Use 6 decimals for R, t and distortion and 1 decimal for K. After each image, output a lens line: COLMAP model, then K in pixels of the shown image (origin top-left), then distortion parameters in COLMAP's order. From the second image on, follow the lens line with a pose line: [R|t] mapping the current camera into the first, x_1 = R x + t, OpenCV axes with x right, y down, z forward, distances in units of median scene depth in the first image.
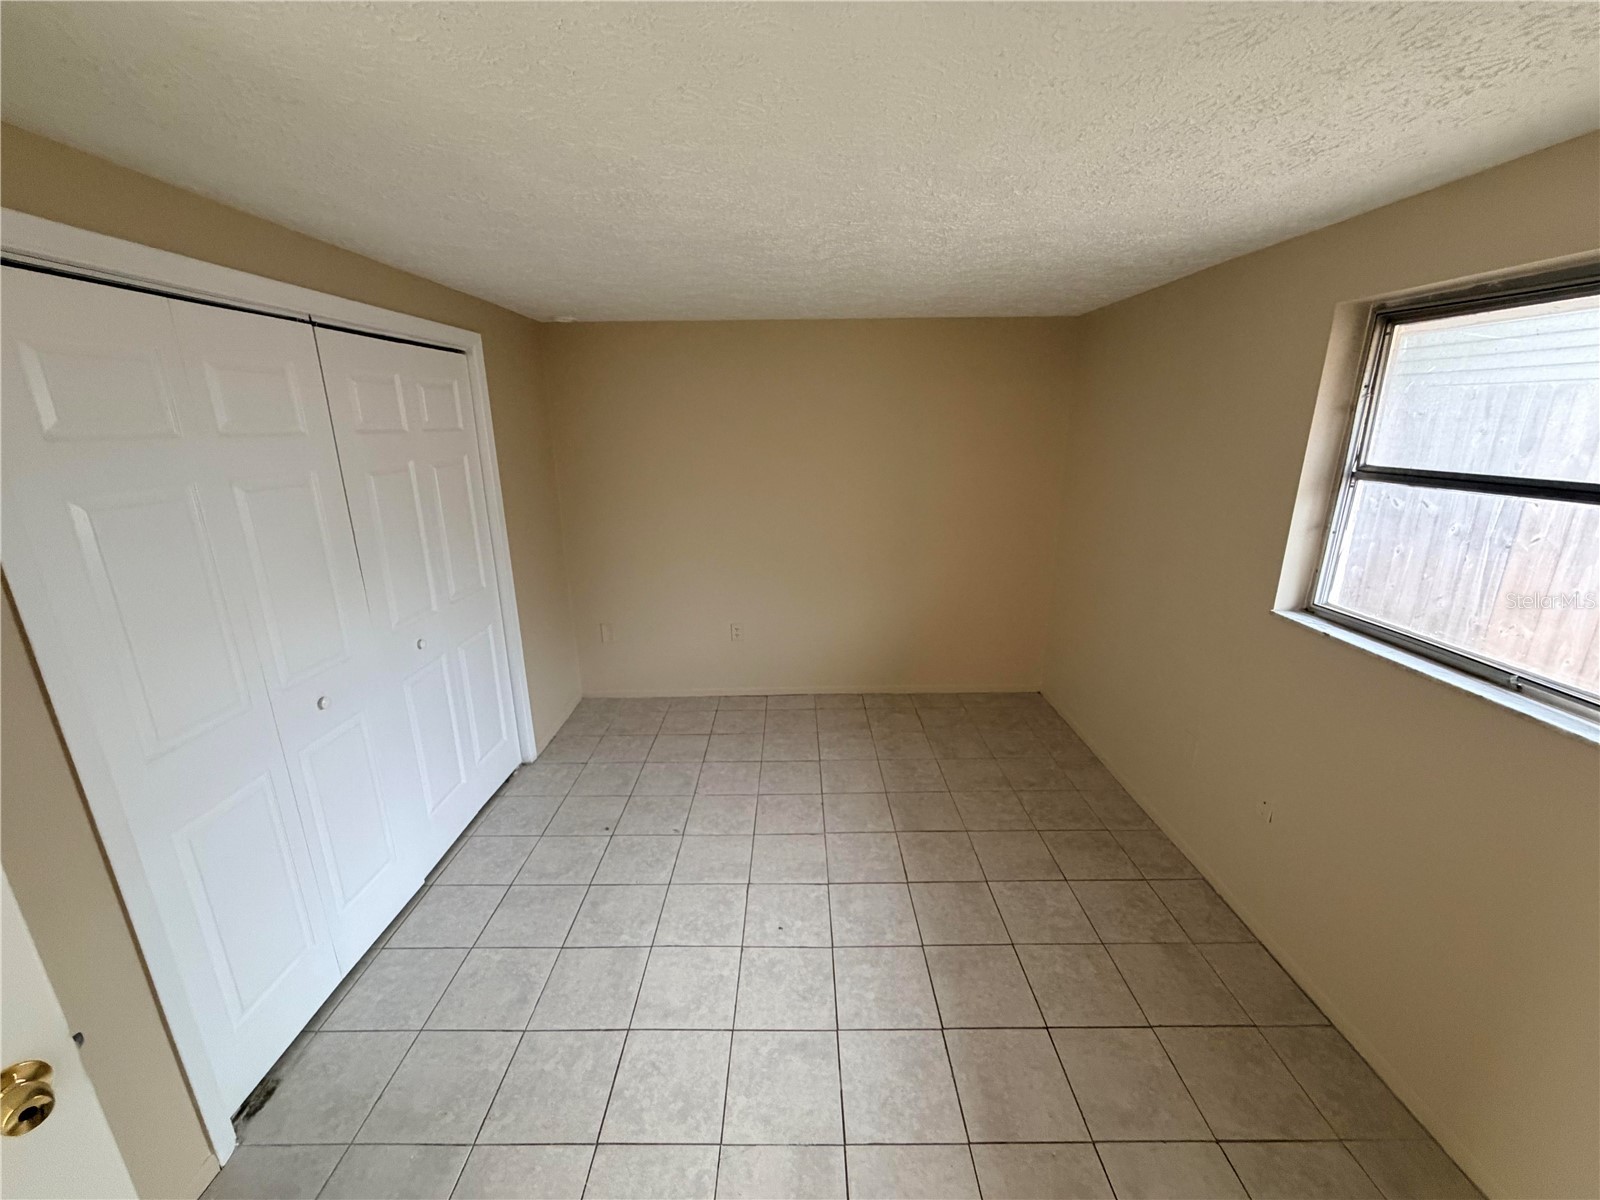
lens RADIAL K [[637.6, 0, 795.0], [0, 637.6, 600.9], [0, 0, 1]] dist [0.000194, -0.000128]
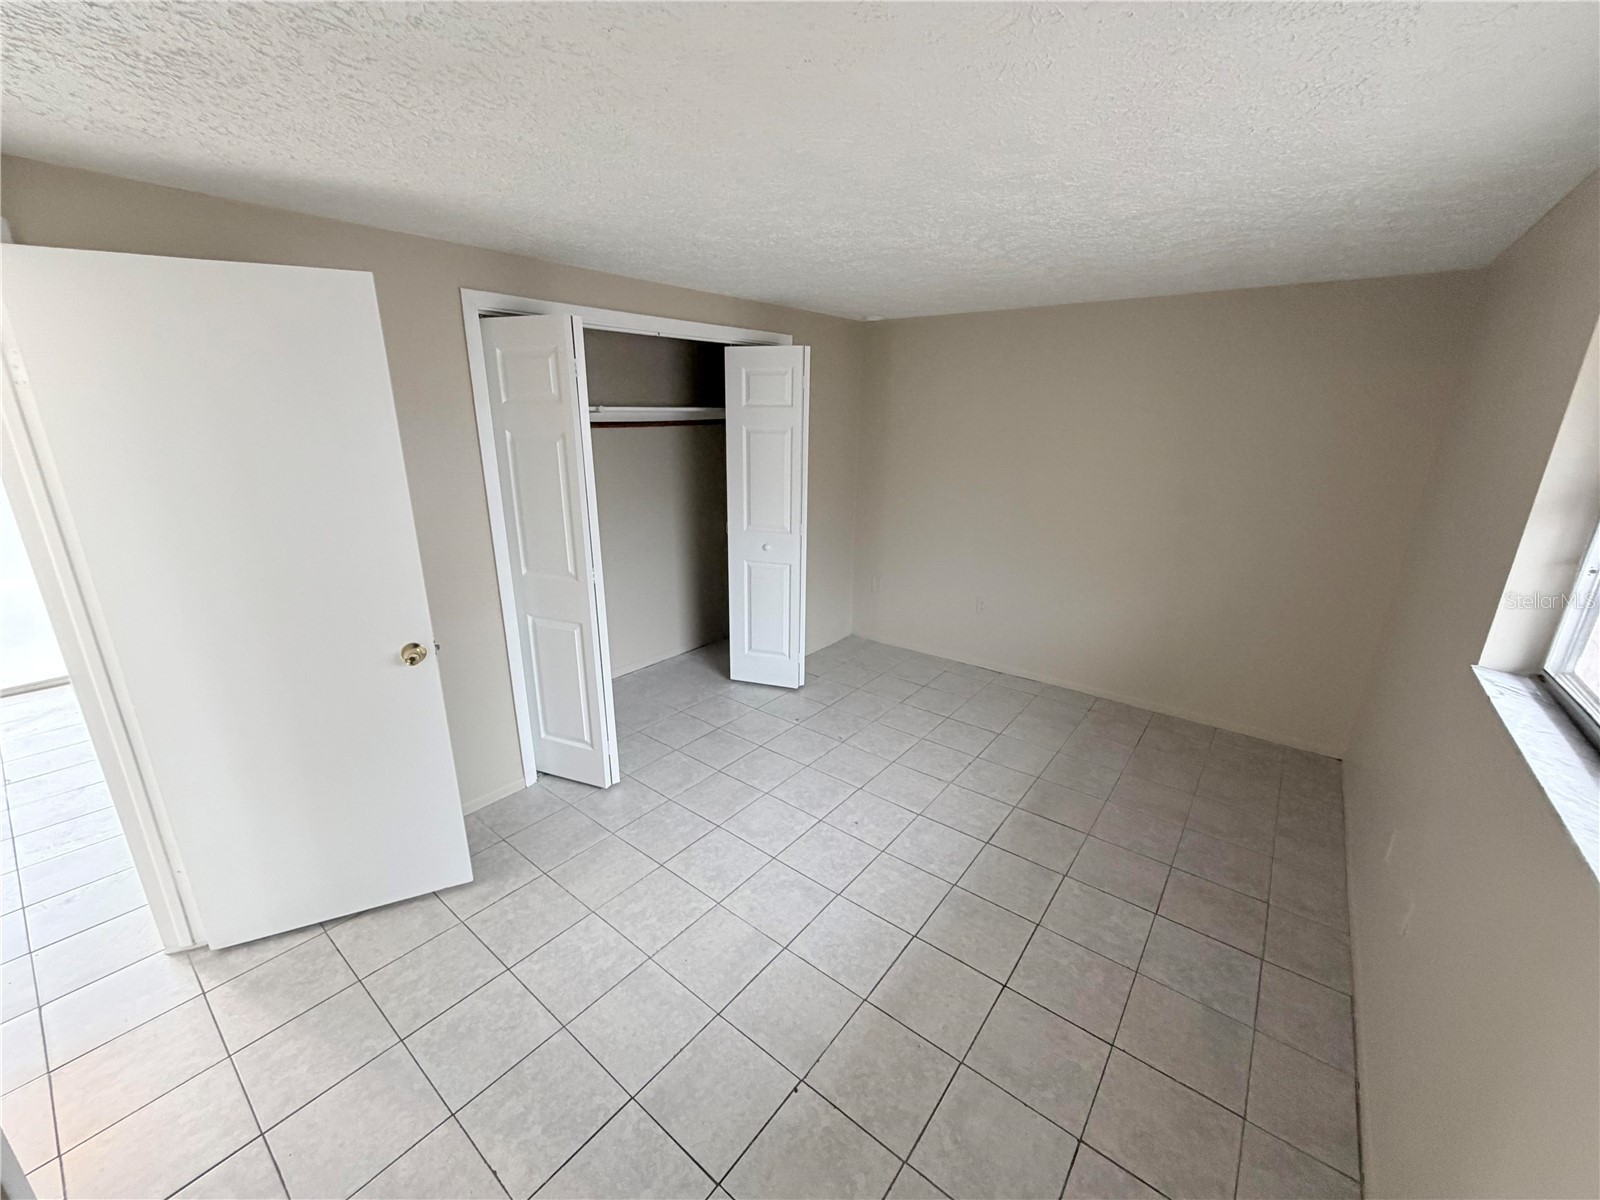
lens RADIAL K [[637.6, 0, 797.1], [0, 637.6, 600.1], [0, 0, 1]] dist [0.000194, -0.000128]
pose [[0.785758, 0.194856, -0.587039, 0.519060], [-0.184626, 0.979703, 0.078069, 0.025672], [0.590336, 0.047039, 0.805786, -0.061696]]
